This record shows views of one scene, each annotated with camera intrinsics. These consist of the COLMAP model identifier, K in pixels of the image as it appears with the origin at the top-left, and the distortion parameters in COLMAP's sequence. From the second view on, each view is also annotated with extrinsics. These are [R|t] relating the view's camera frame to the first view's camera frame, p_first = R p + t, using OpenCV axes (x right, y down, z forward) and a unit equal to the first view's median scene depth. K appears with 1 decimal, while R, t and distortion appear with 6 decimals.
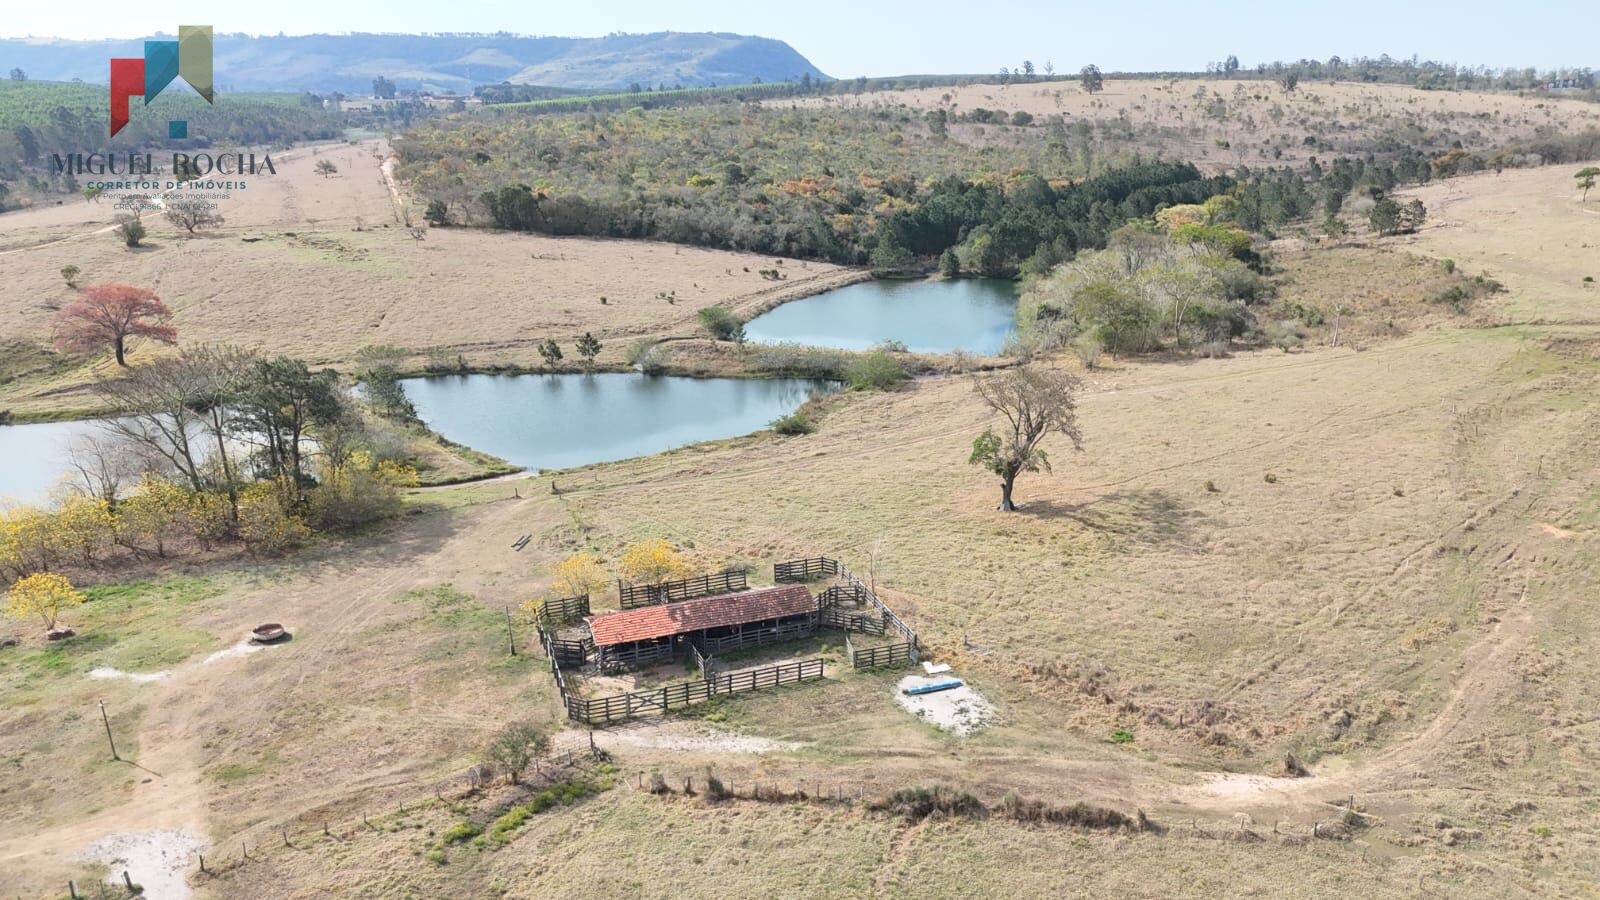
lens RADIAL K [[1175.7, 0, 799.3], [0, 1175.7, 454.5], [0, 0, 1]] dist [0.076234, -0.073445]
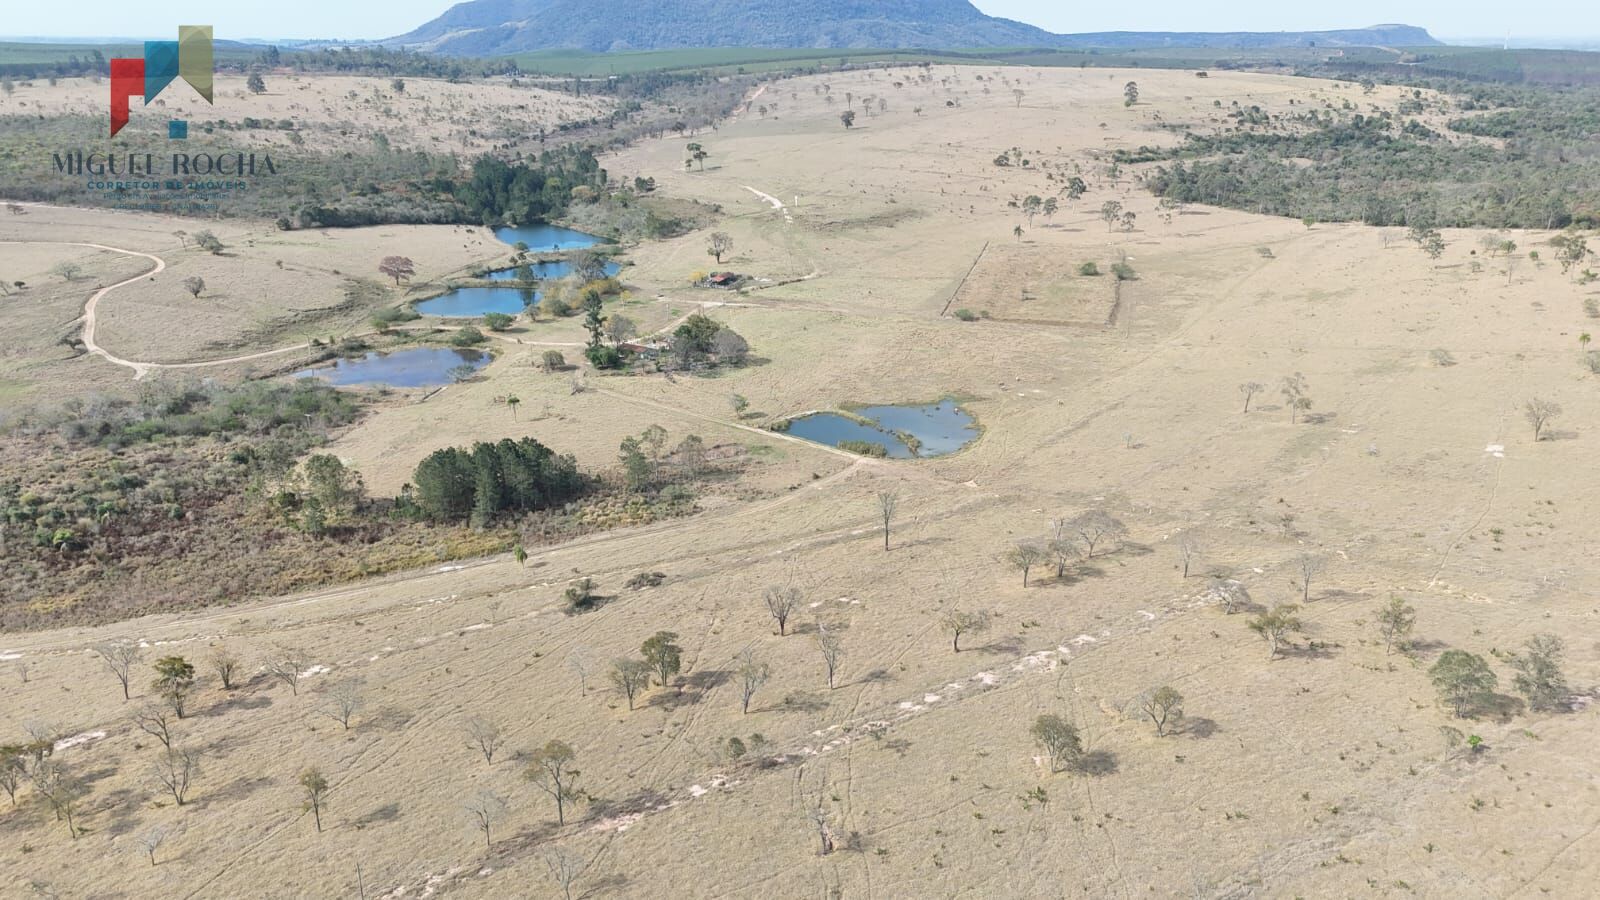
lens RADIAL K [[1175.7, 0, 801.6], [0, 1175.7, 466.6], [0, 0, 1]] dist [0.076234, -0.073445]
pose [[0.632741, -0.268039, 0.726494, -2.736477], [0.223652, 0.961457, 0.159938, 0.125676], [-0.741362, 0.061283, 0.668301, -1.955896]]
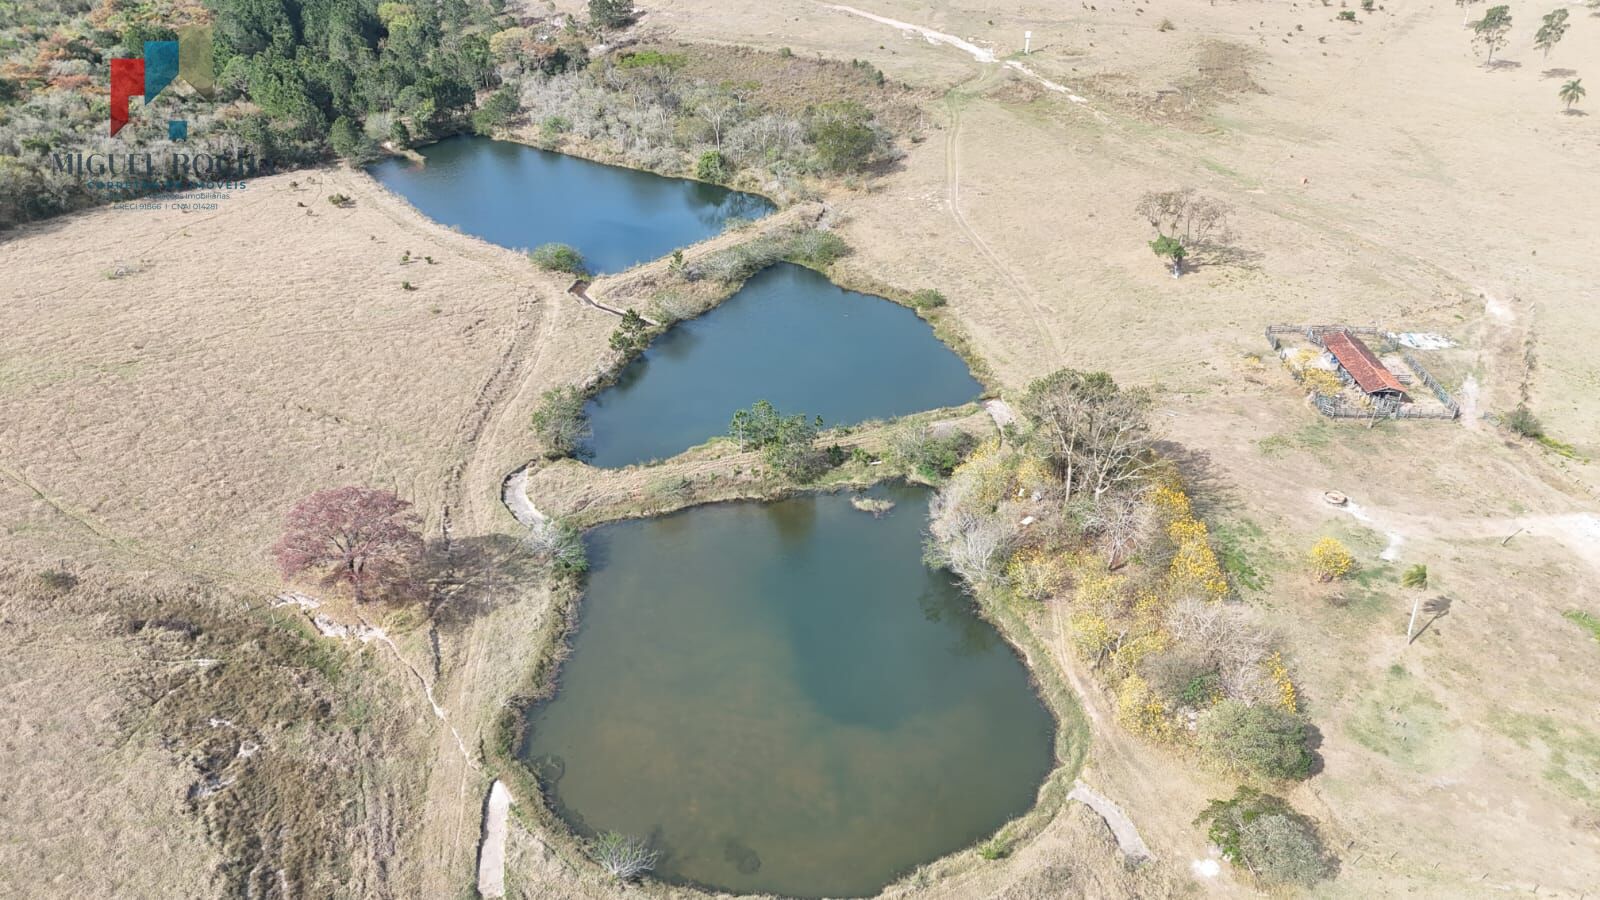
lens RADIAL K [[1175.7, 0, 796.2], [0, 1175.7, 461.3], [0, 0, 1]] dist [0.076234, -0.073445]
pose [[0.372113, -0.471218, 0.799678, -1.281507], [0.265834, 0.879563, 0.394591, -0.453894], [-0.889305, 0.065750, 0.452563, 0.634056]]
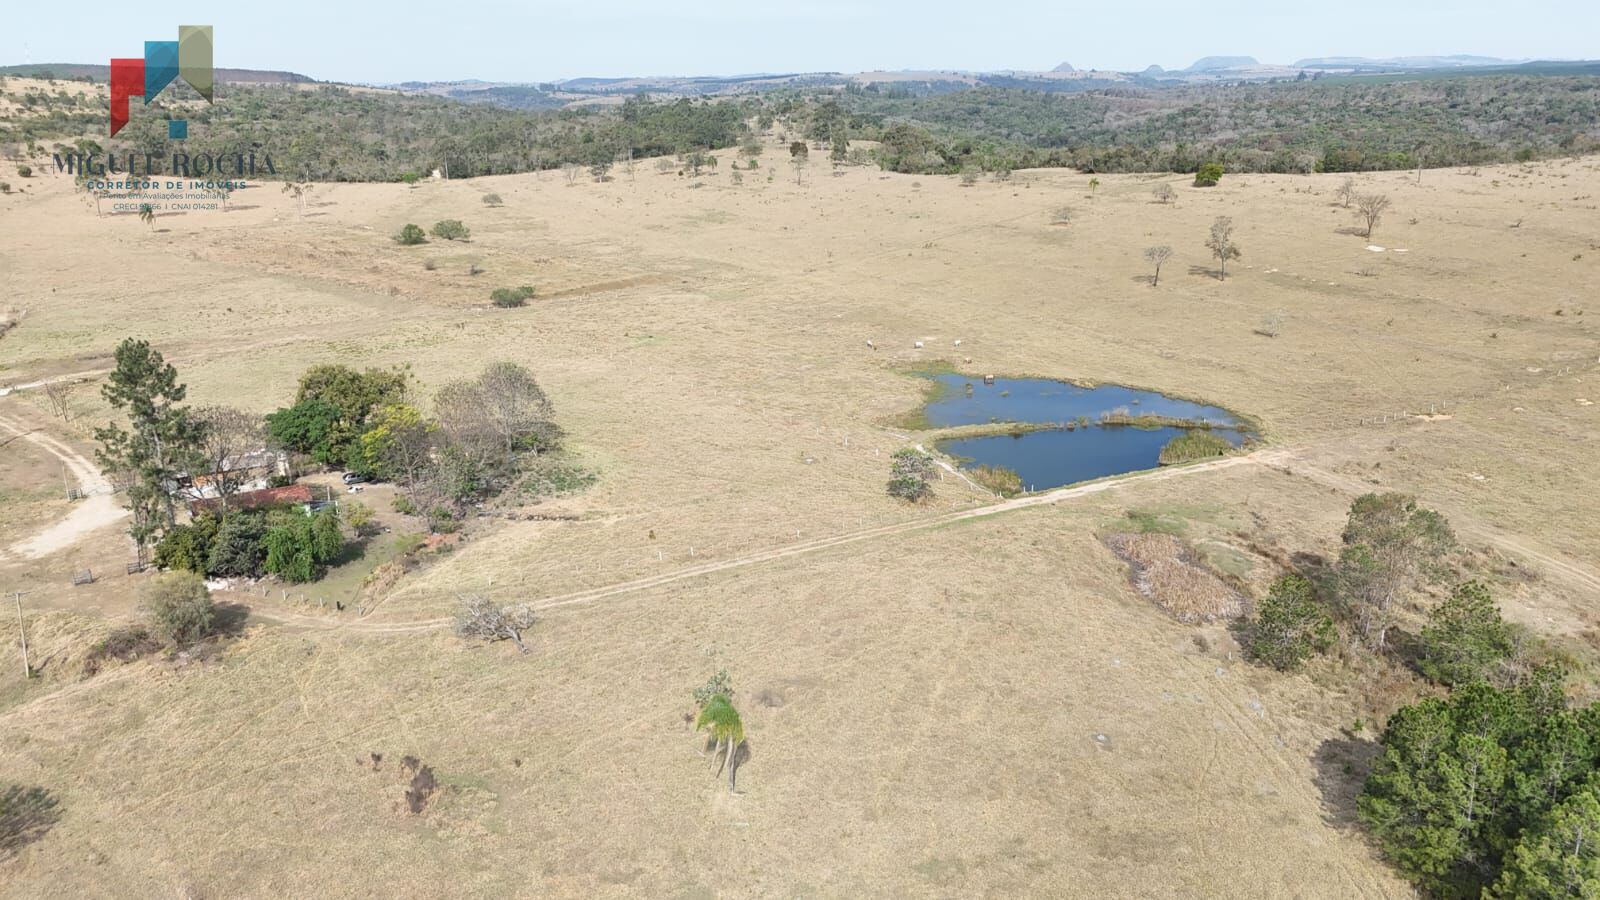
lens RADIAL K [[1175.7, 0, 799.9], [0, 1175.7, 449.7], [0, 0, 1]] dist [0.076234, -0.073445]
pose [[-0.460318, -0.265634, 0.847081, -1.789946], [0.259761, 0.872120, 0.414645, -0.095432], [-0.848900, 0.410907, -0.332451, 0.205464]]
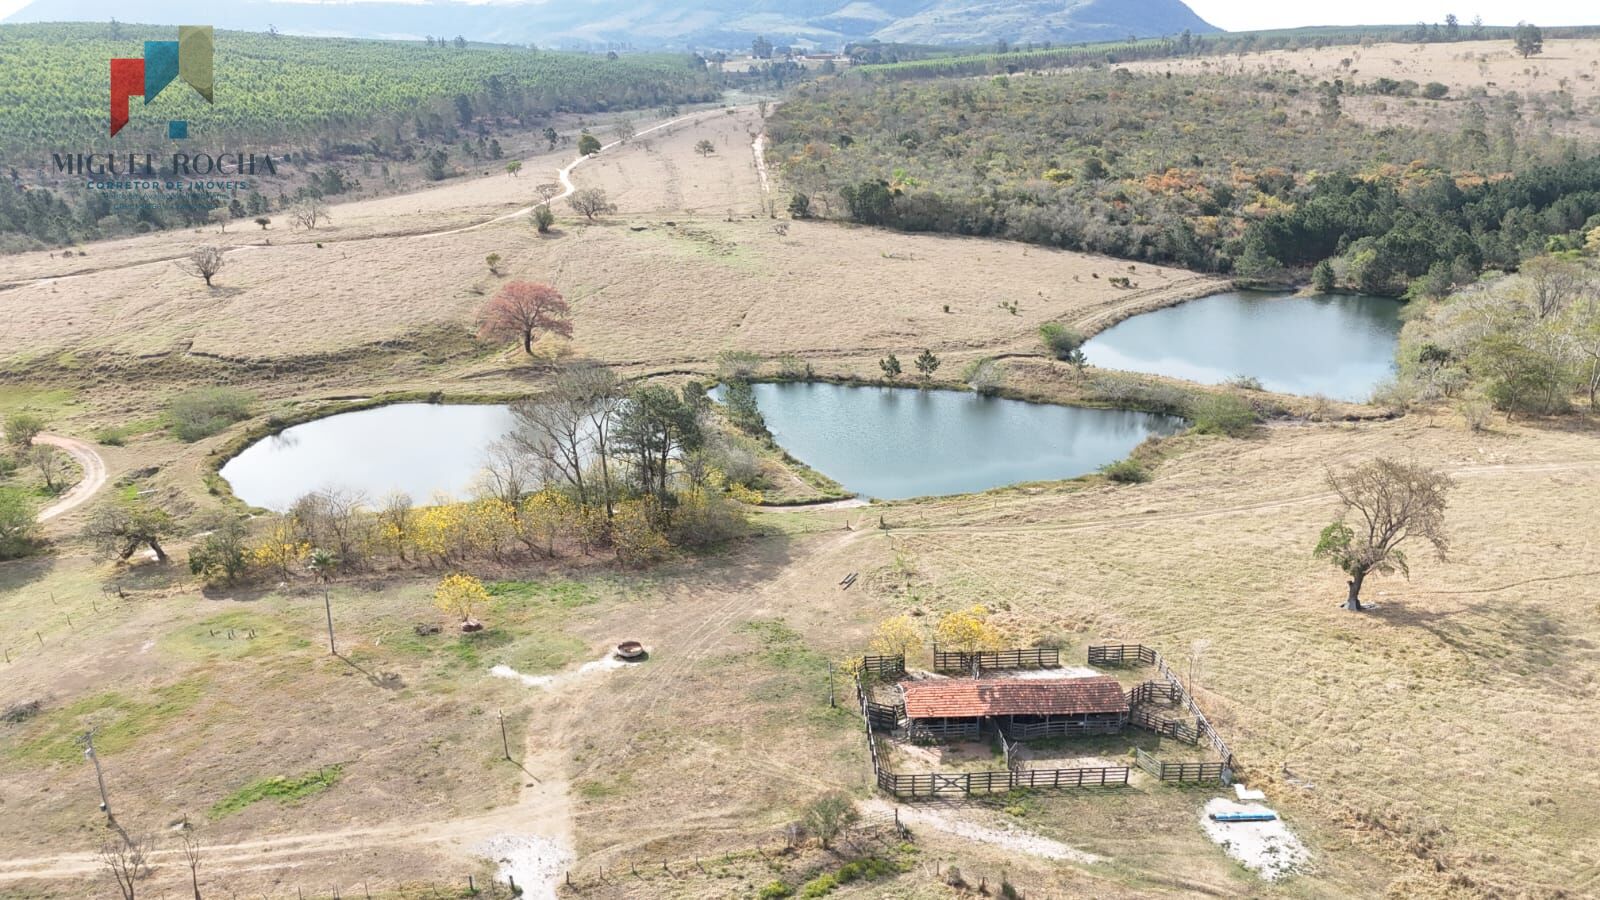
lens RADIAL K [[1175.7, 0, 797.3], [0, 1175.7, 451.2], [0, 0, 1]] dist [0.076234, -0.073445]
pose [[0.957278, 0.093847, -0.273517, 0.000743], [-0.083686, 0.995306, 0.048611, -0.075452], [0.276795, -0.023645, 0.960638, -0.028705]]
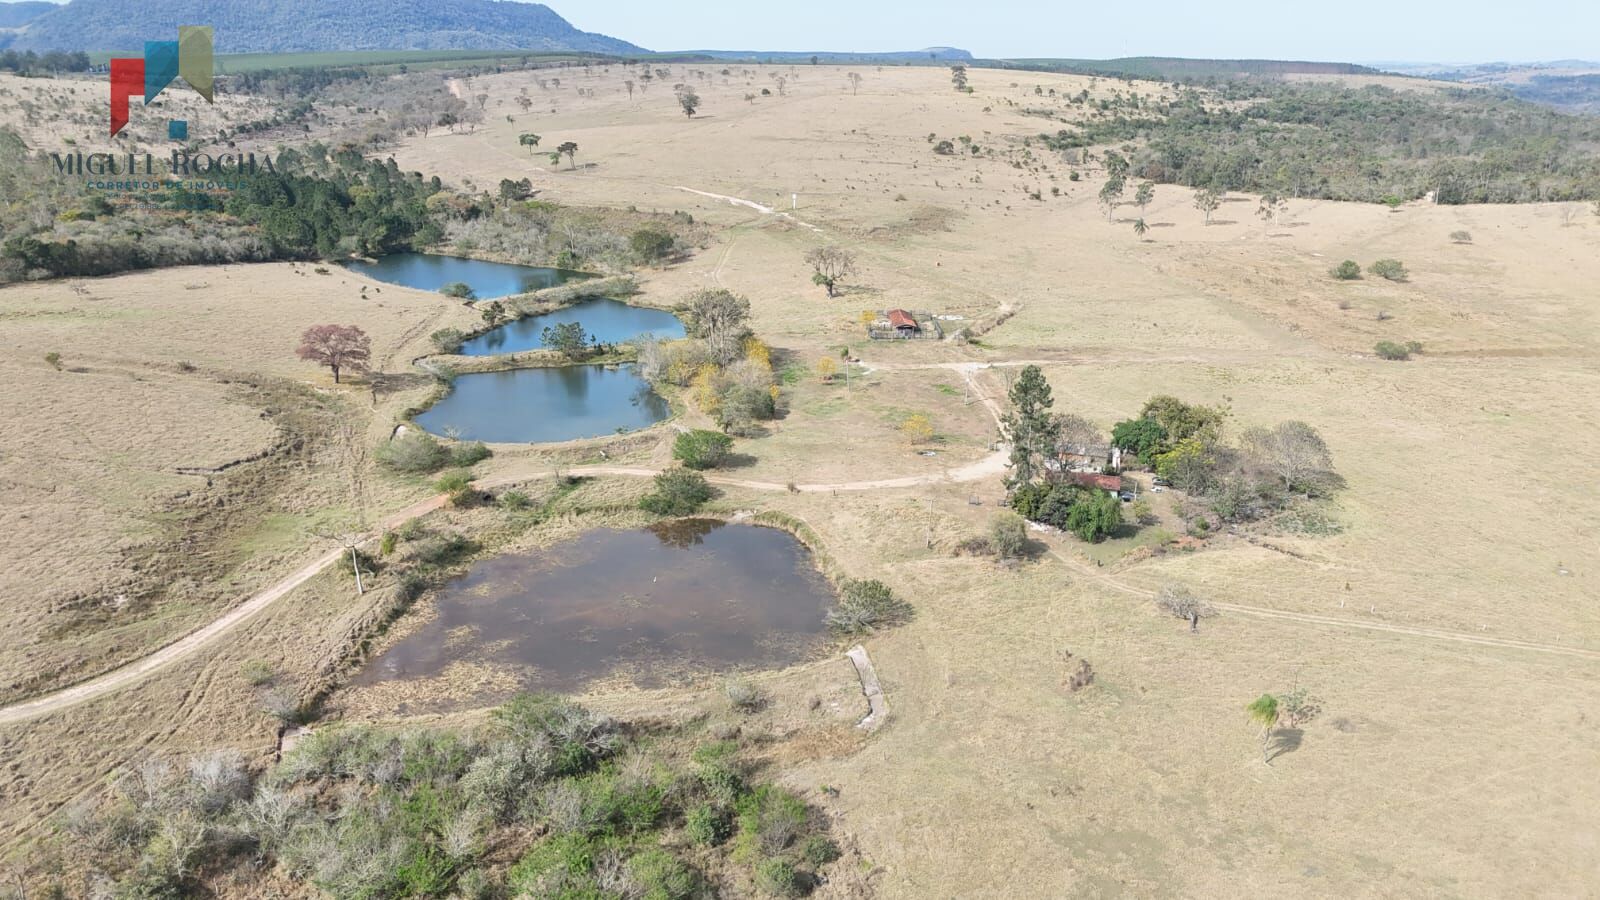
lens RADIAL K [[1175.7, 0, 800.5], [0, 1175.7, 461.5], [0, 0, 1]] dist [0.076234, -0.073445]
pose [[0.323239, -0.306024, 0.895470, -2.141131], [0.270643, 0.936638, 0.222398, -0.198994], [-0.906790, 0.170465, 0.385582, 0.039679]]
